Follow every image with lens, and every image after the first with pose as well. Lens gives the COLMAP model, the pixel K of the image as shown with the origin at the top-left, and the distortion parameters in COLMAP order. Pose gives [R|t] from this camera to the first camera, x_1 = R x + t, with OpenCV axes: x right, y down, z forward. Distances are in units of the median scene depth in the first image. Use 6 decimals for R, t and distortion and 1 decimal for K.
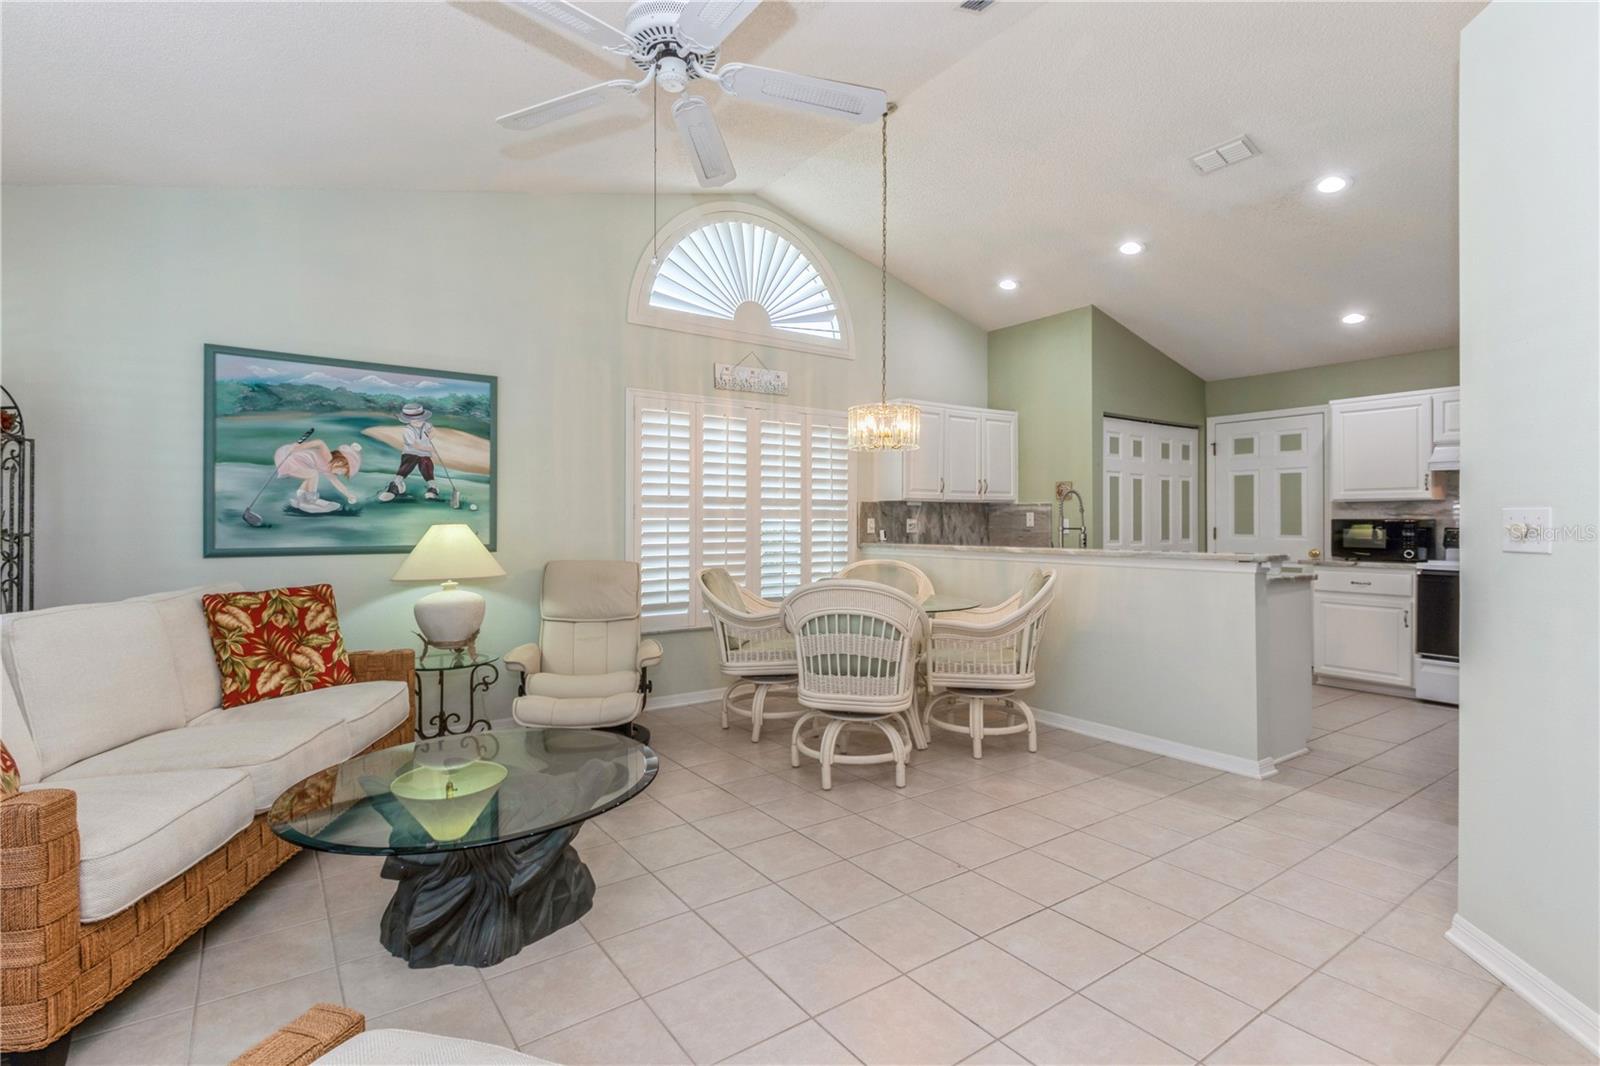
lens RADIAL K [[753.2, 0, 787.2], [0, 753.2, 520.0], [0, 0, 1]] dist [0.034354, -0.018334]
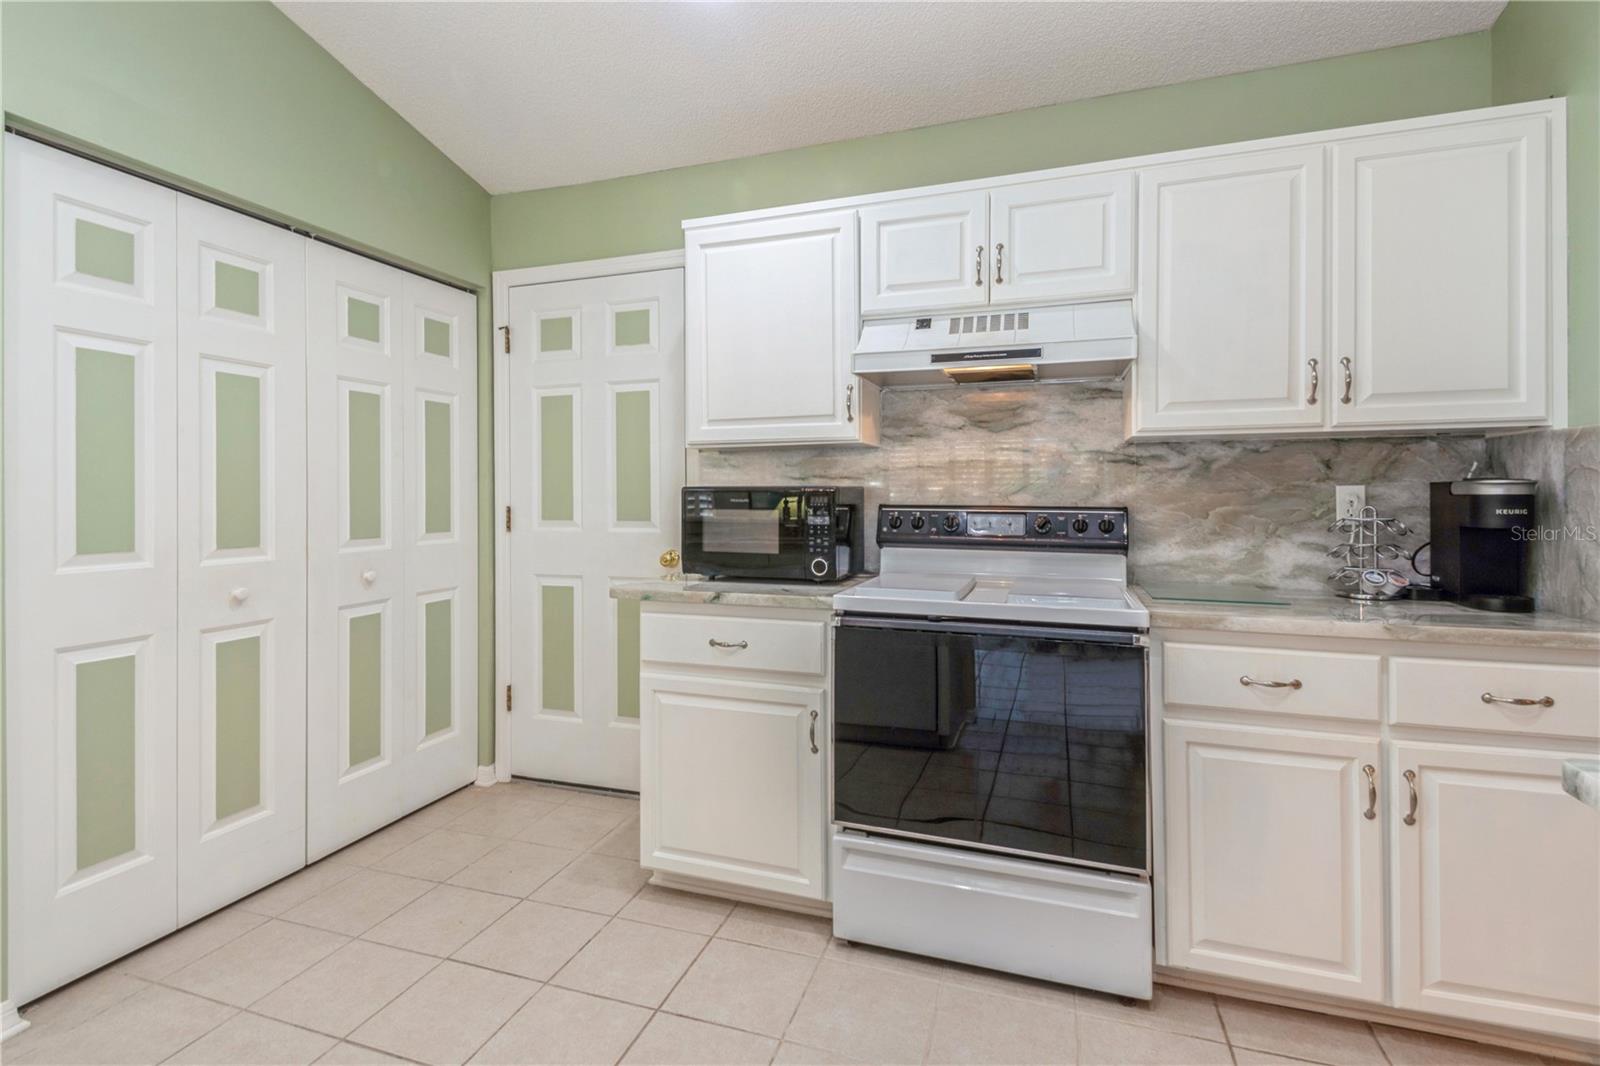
lens RADIAL K [[753.2, 0, 784.6], [0, 753.2, 492.1], [0, 0, 1]] dist [0.034354, -0.018334]
pose [[0.816605, -0.002784, 0.577190, 0.618049], [0.005039, 0.999985, -0.002305, 0.003703], [-0.577174, 0.004791, 0.816607, 0.743242]]
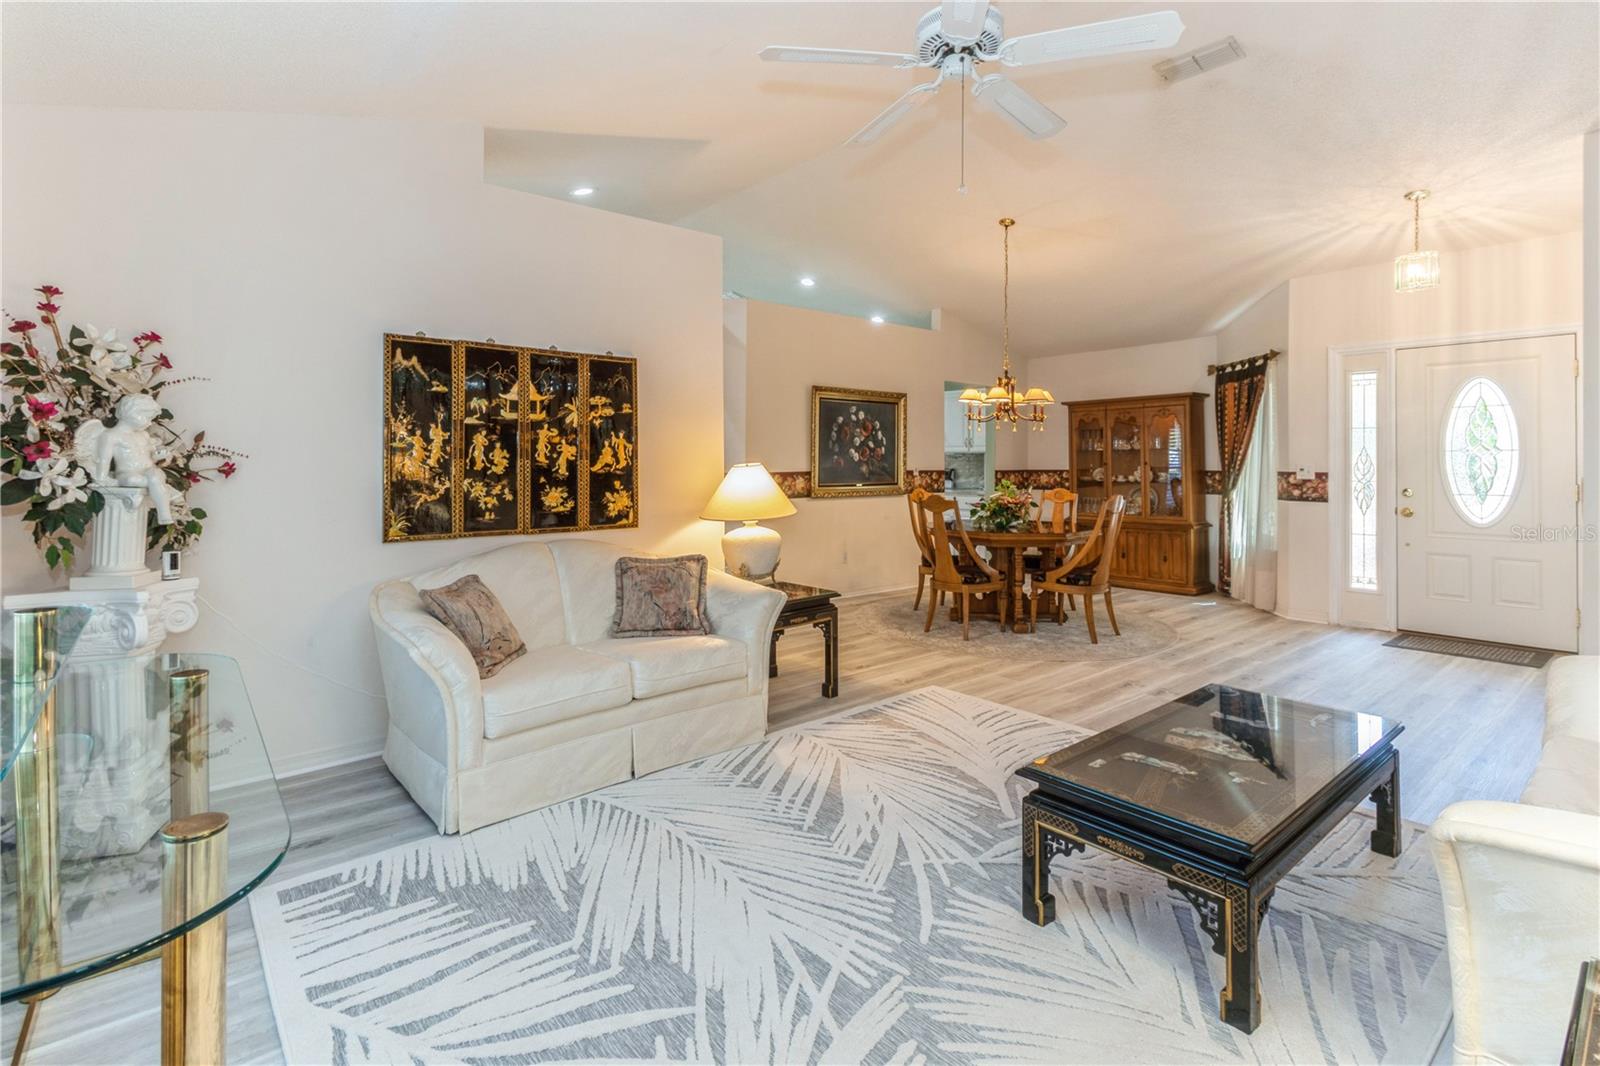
lens RADIAL K [[753.2, 0, 787.9], [0, 753.2, 464.4], [0, 0, 1]] dist [0.034354, -0.018334]
pose [[0.996795, -0.004873, 0.079850, 0.479443], [0.004127, 0.999946, 0.009501, -0.020090], [-0.079892, -0.009141, 0.996762, -0.978133]]
